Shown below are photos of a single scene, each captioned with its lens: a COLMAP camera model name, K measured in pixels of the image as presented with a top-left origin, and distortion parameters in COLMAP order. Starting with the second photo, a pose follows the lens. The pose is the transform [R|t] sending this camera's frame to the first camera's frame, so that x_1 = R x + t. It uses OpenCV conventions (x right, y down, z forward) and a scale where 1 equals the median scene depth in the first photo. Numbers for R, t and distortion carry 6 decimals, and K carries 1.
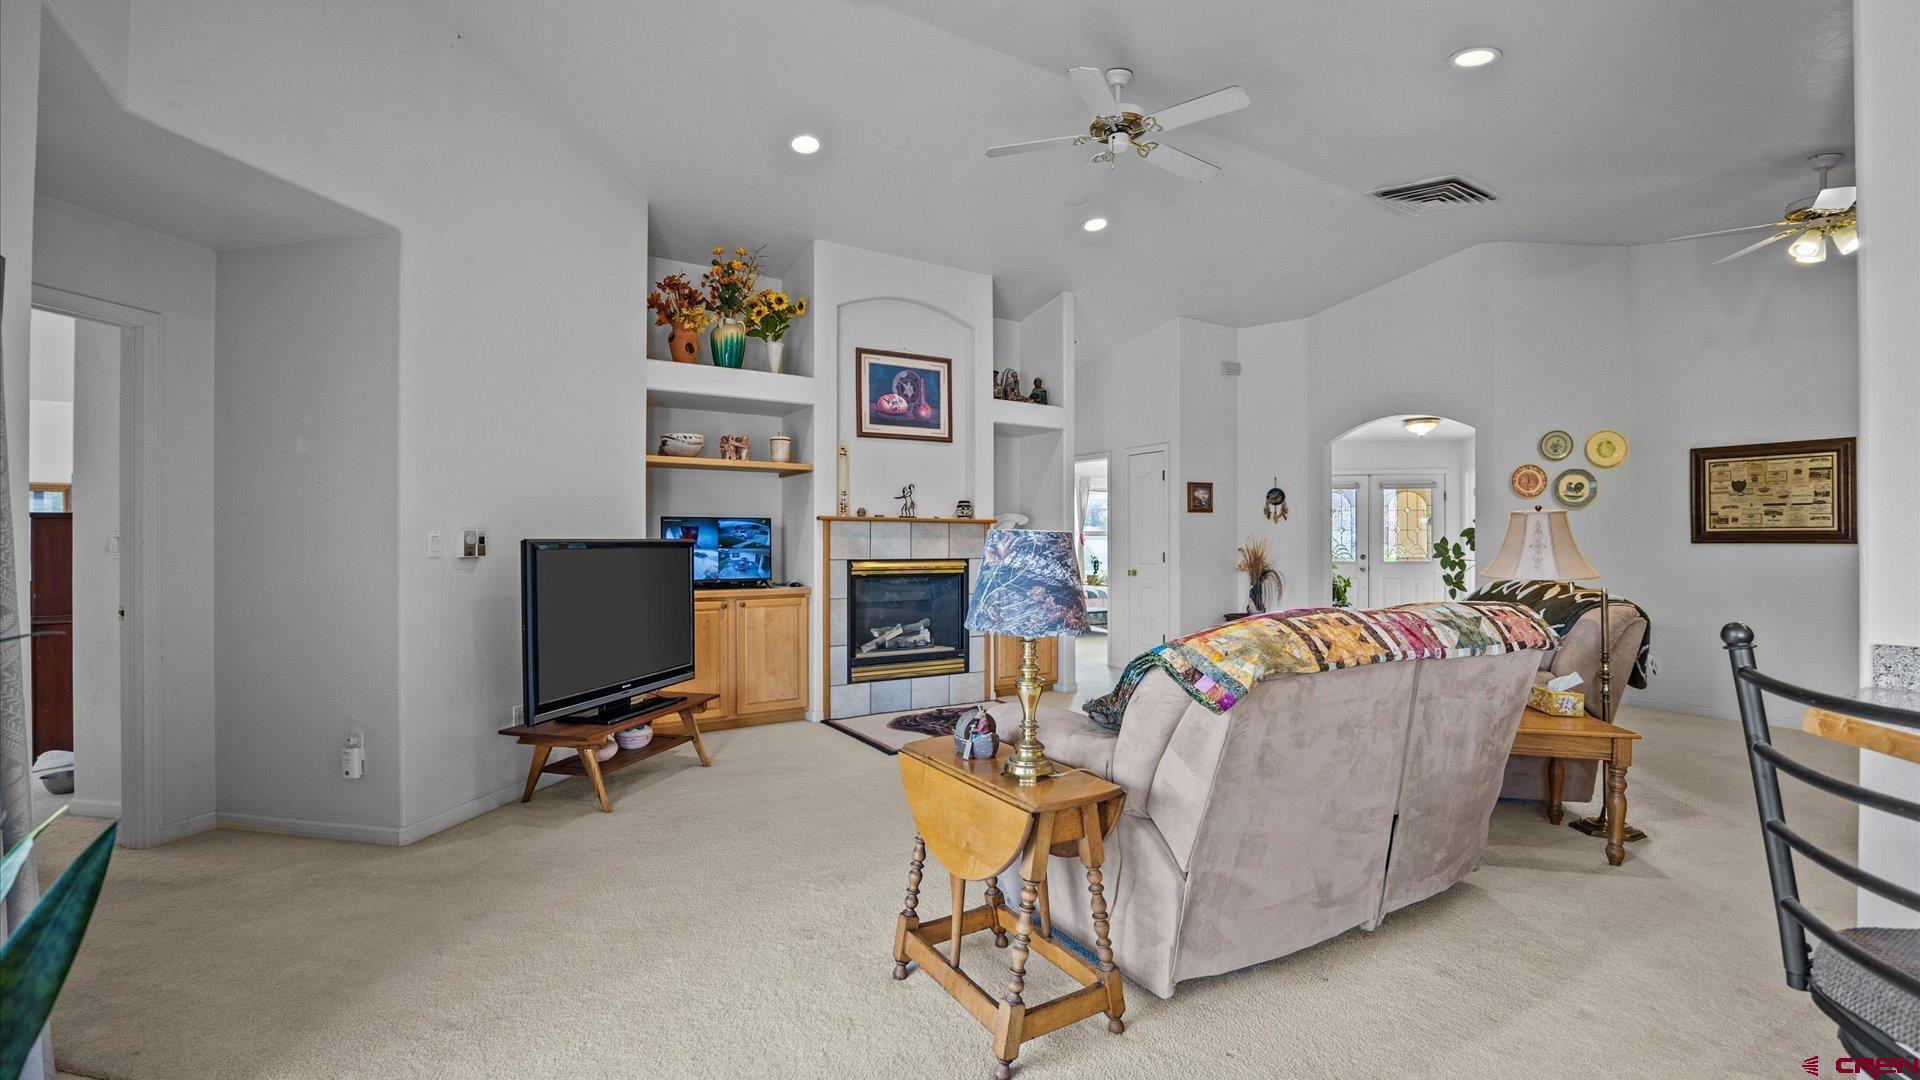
lens RADIAL K [[806.6, 0, 960.0], [0, 806.6, 540.0], [0, 0, 1]] dist [-0.024437, 0.000206]
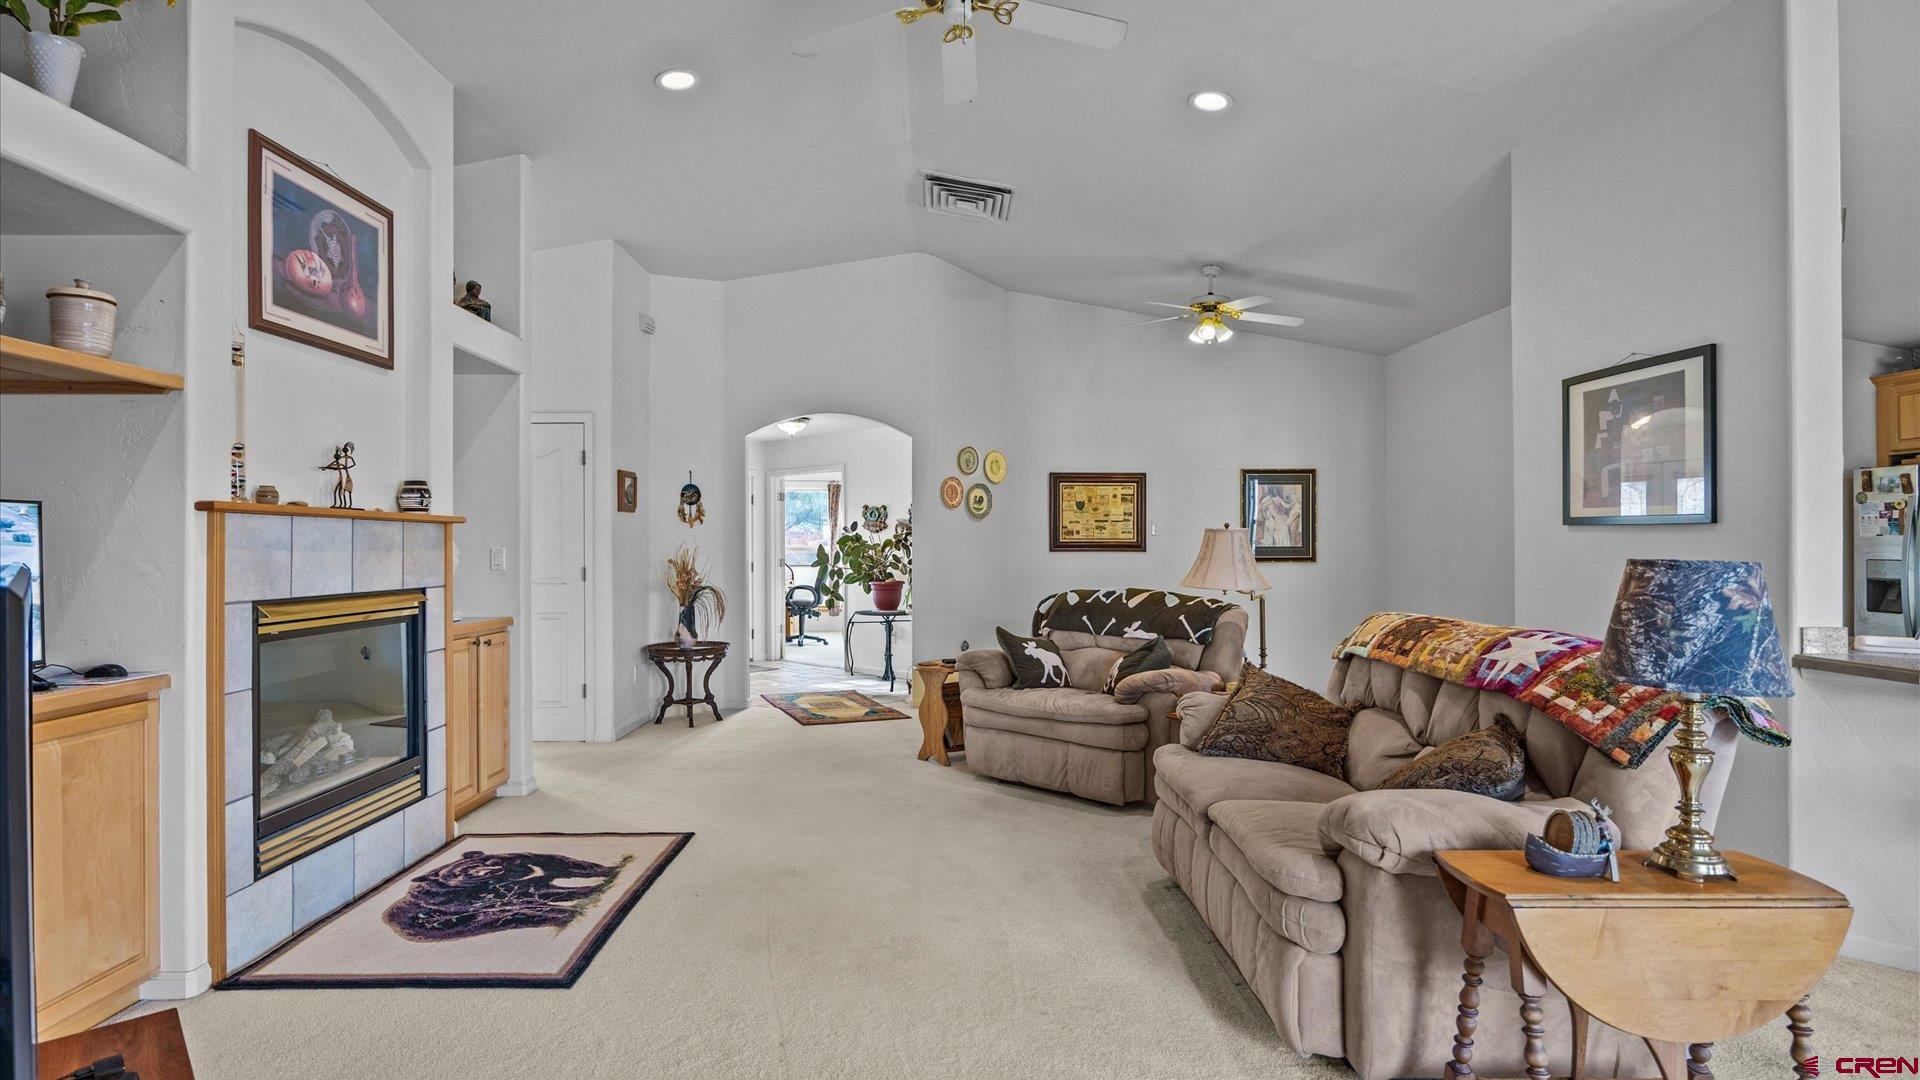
lens RADIAL K [[945.2, 0, 960.0], [0, 945.2, 540.0], [0, 0, 1]] dist [-0.001620, 0.000346]
pose [[0.503020, 0.003643, 0.864267, -0.373453], [-0.001749, 0.999993, -0.003198, -0.007935], [-0.864273, 0.000097, 0.503023, 0.381137]]
